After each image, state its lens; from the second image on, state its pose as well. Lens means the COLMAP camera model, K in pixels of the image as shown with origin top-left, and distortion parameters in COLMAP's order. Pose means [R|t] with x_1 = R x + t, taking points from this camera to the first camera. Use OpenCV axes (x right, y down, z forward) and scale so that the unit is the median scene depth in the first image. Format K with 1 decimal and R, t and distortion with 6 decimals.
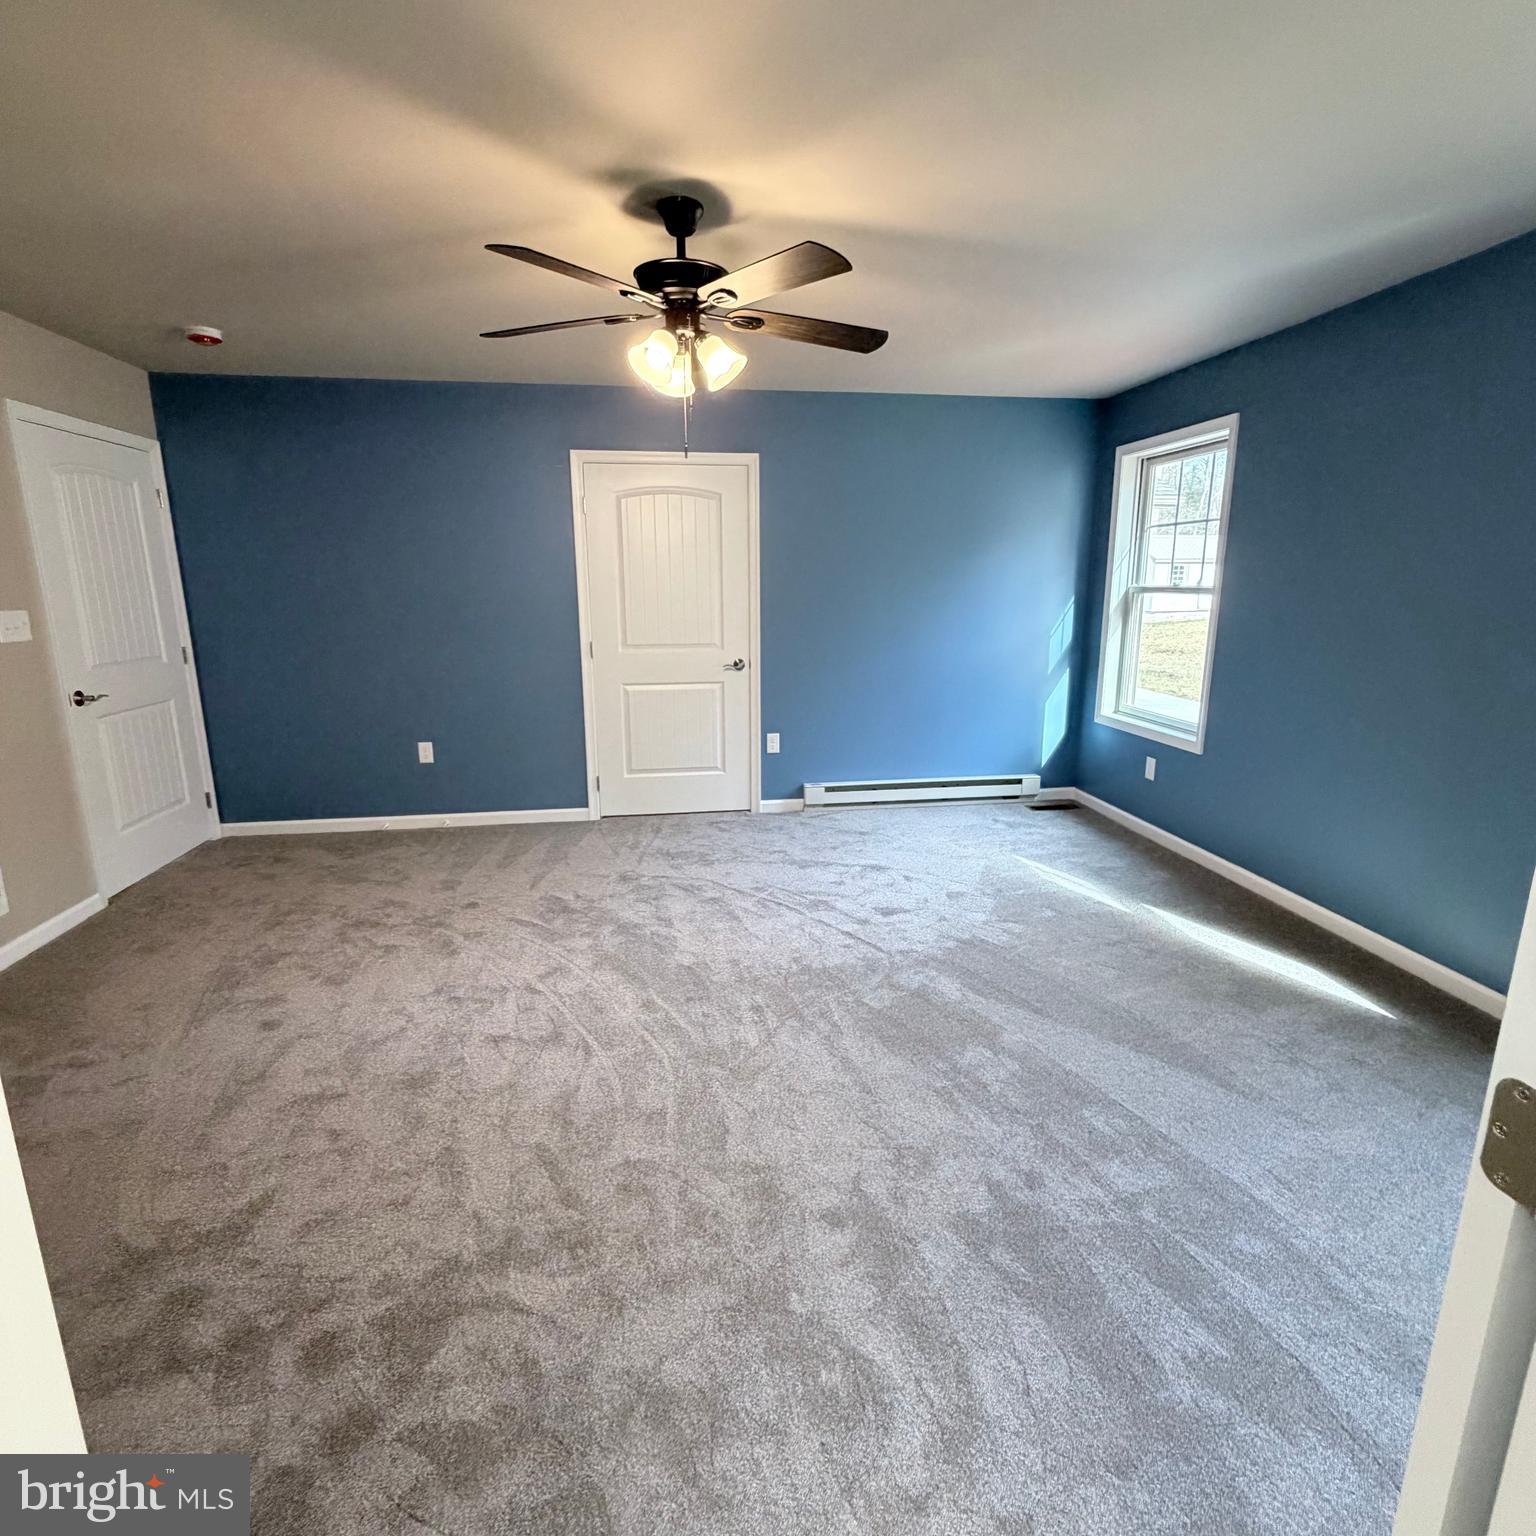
lens RADIAL K [[816.6, 0, 766.4], [0, 816.6, 756.3], [0, 0, 1]] dist [-0.003251, -0.000802]
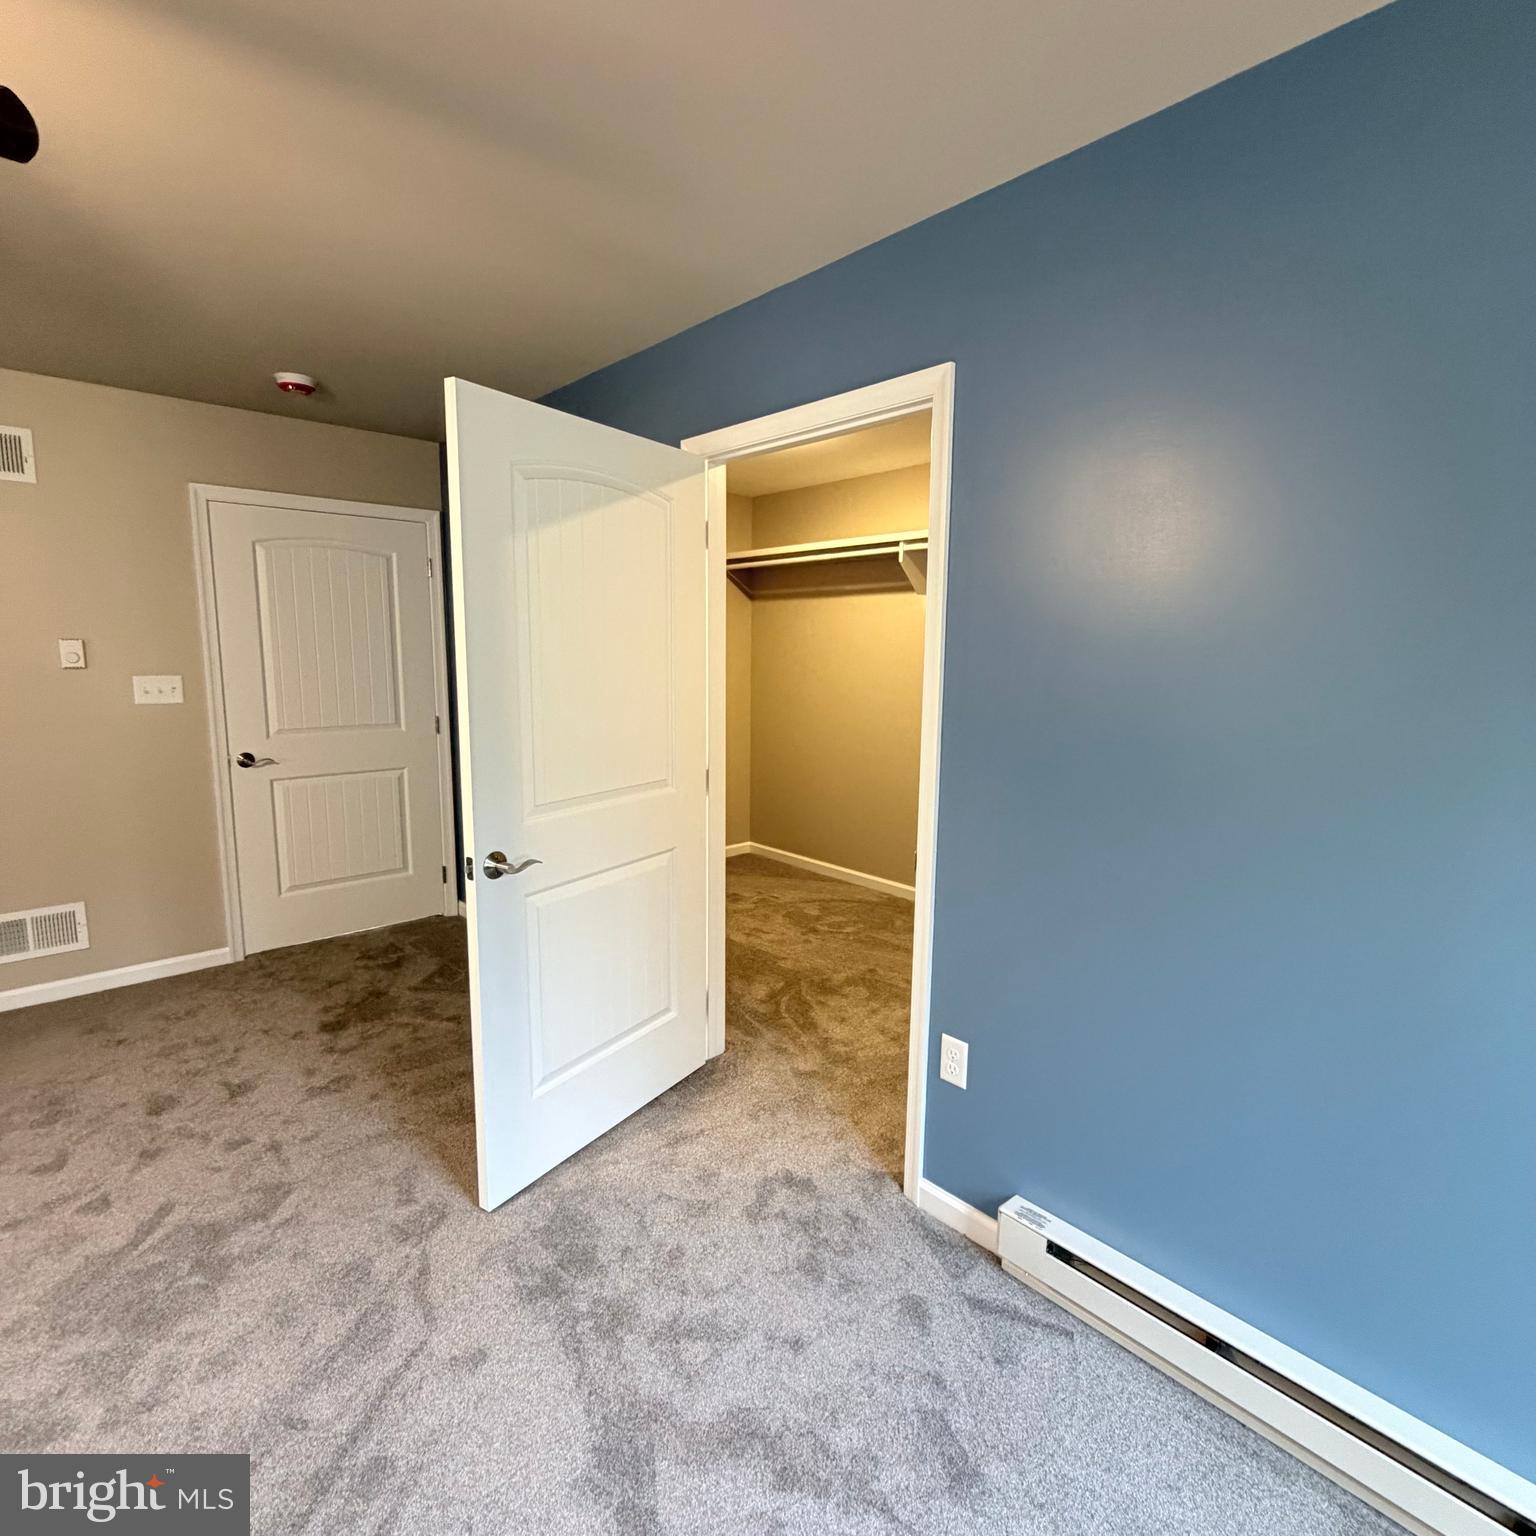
lens RADIAL K [[816.6, 0, 766.4], [0, 816.6, 756.3], [0, 0, 1]] dist [-0.003251, -0.000802]
pose [[0.559643, 0.121734, -0.819745, 0.374219], [-0.187842, 0.982042, 0.017594, -0.213636], [0.807165, 0.144136, 0.572459, 0.915520]]
